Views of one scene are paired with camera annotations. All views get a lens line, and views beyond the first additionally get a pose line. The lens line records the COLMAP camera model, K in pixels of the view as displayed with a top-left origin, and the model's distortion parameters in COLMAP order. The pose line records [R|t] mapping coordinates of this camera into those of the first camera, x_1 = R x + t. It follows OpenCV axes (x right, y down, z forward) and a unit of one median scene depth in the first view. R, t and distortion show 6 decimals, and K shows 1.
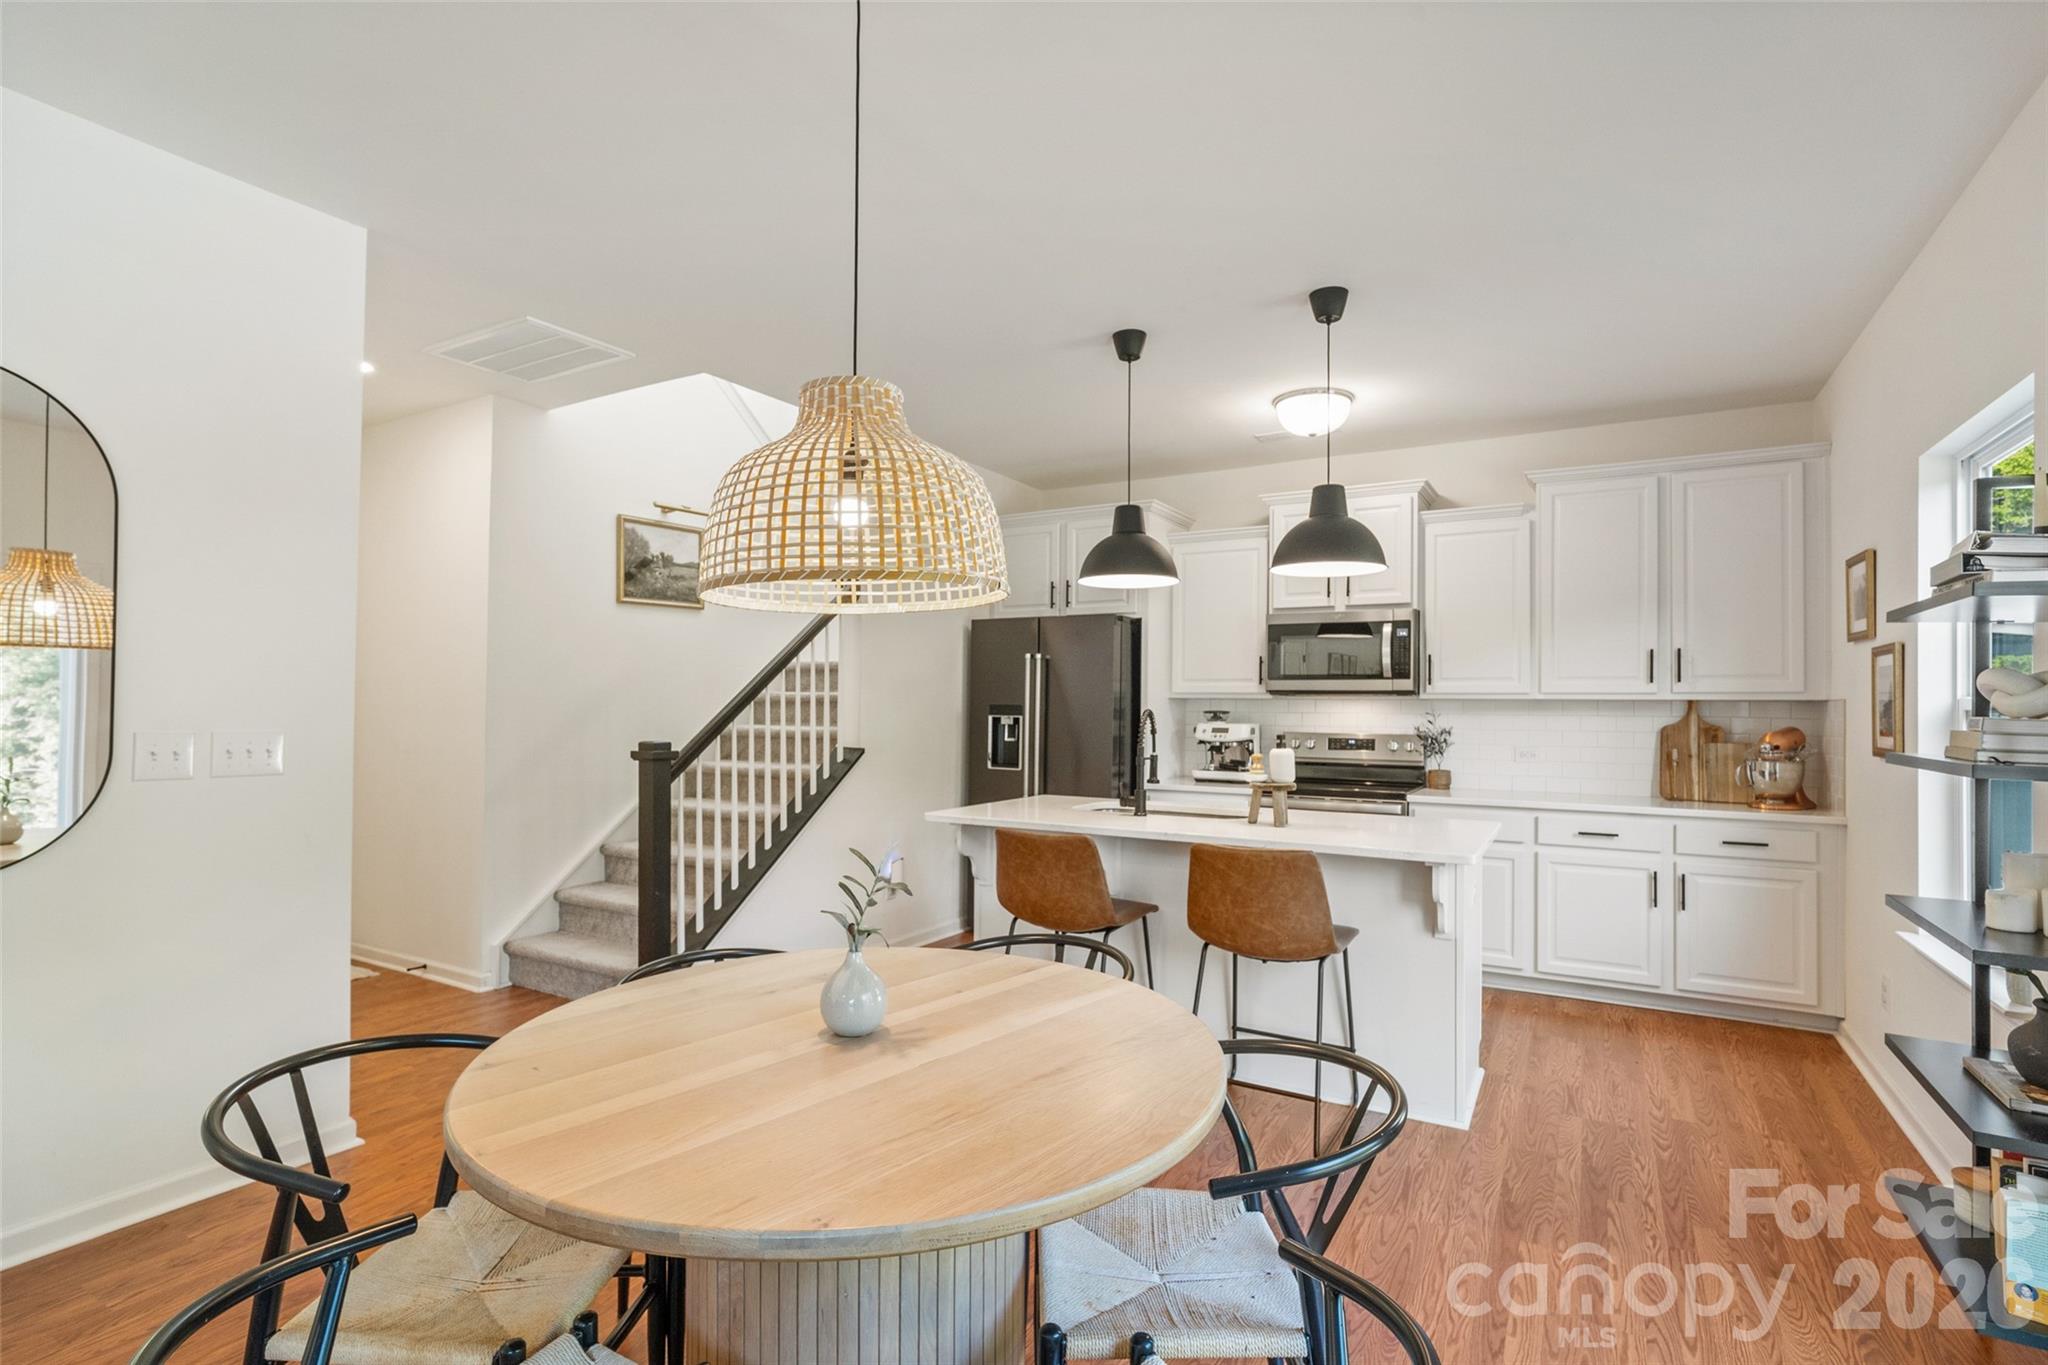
lens RADIAL K [[975.3, 0, 1024.0], [0, 975.3, 682.5], [0, 0, 1]] dist [-0.005019, -0.000263]
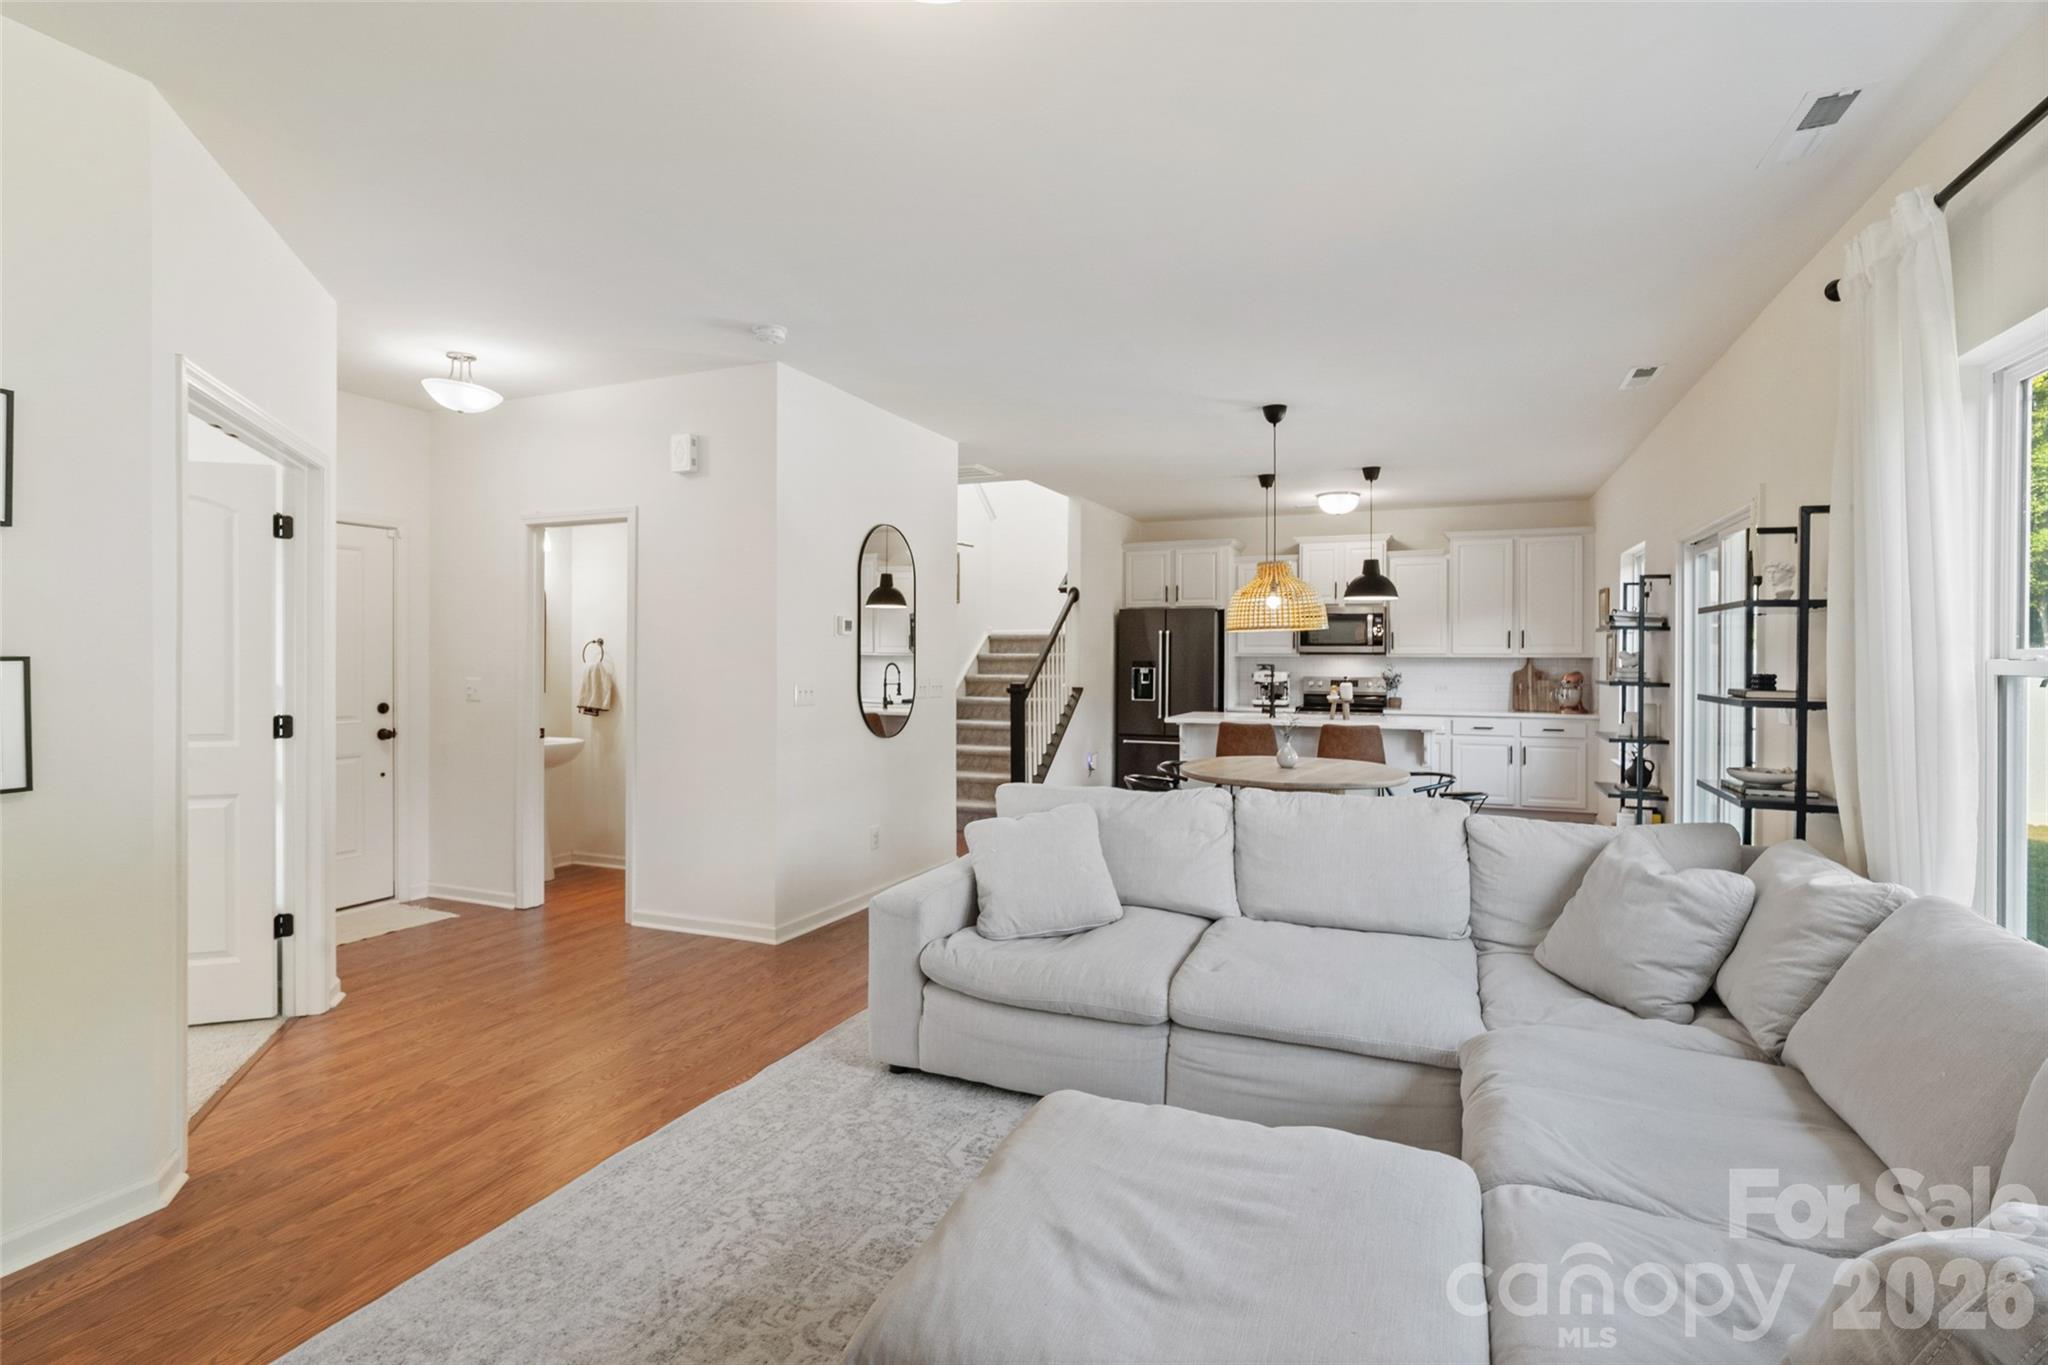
lens RADIAL K [[1000.5, 0, 1024.8], [0, 1000.5, 646.0], [0, 0, 1]] dist [0.004480, 0.000480]
pose [[0.990831, -0.003520, 0.135061, -0.526592], [0.001756, 0.999912, 0.013177, -0.030607], [-0.135095, -0.012819, 0.990750, -0.765786]]
